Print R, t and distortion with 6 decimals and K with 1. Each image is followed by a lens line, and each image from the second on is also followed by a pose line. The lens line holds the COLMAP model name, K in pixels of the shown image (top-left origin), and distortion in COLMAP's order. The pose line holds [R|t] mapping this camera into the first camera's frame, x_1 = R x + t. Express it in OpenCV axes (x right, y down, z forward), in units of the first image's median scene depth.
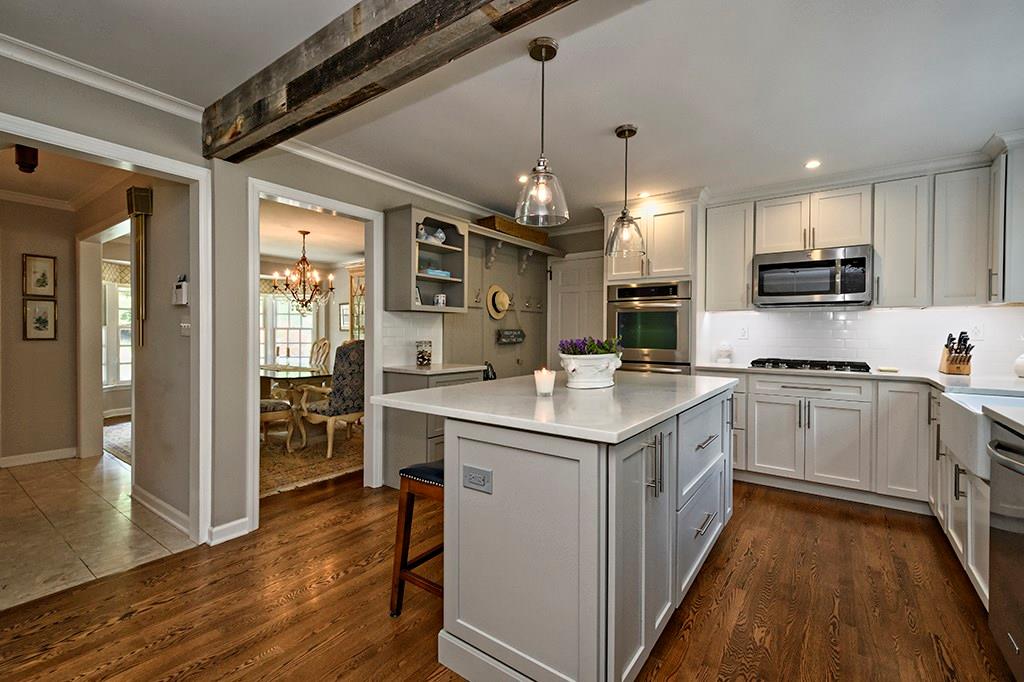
lens RADIAL K [[445.6, 0, 509.9], [0, 445.6, 332.9], [0, 0, 1]] dist [0.002797, -0.000328]
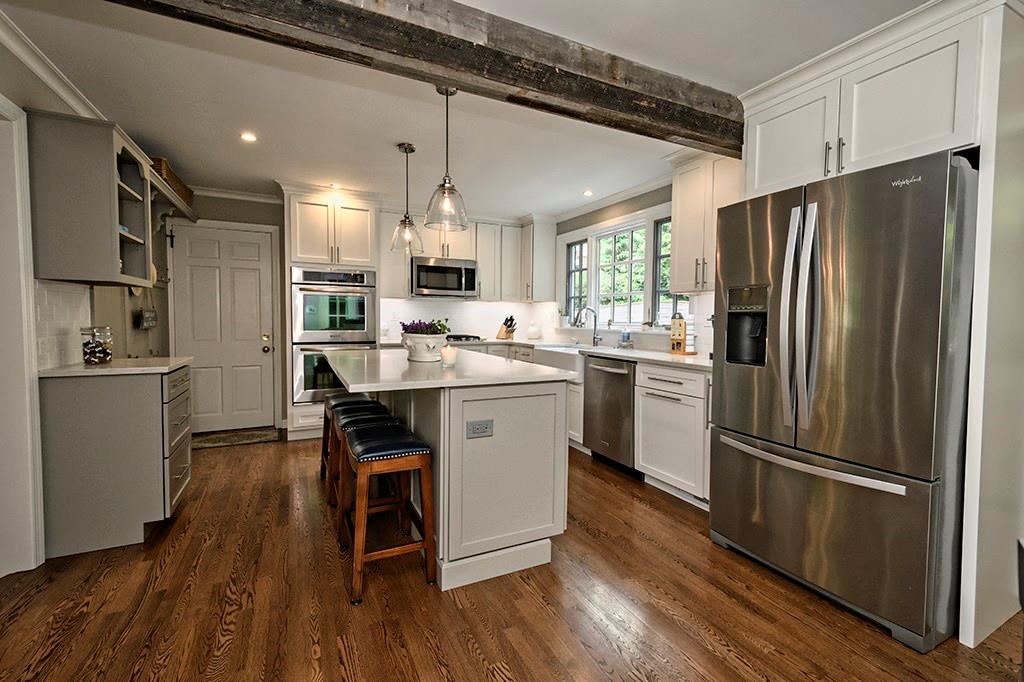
lens RADIAL K [[445.6, 0, 518.5], [0, 445.6, 336.5], [0, 0, 1]] dist [0.002797, -0.000328]
pose [[0.447417, -0.038815, 0.893483, -0.529842], [-0.008141, 0.998840, 0.047469, -0.004522], [-0.894288, -0.028512, 0.446582, 0.138078]]
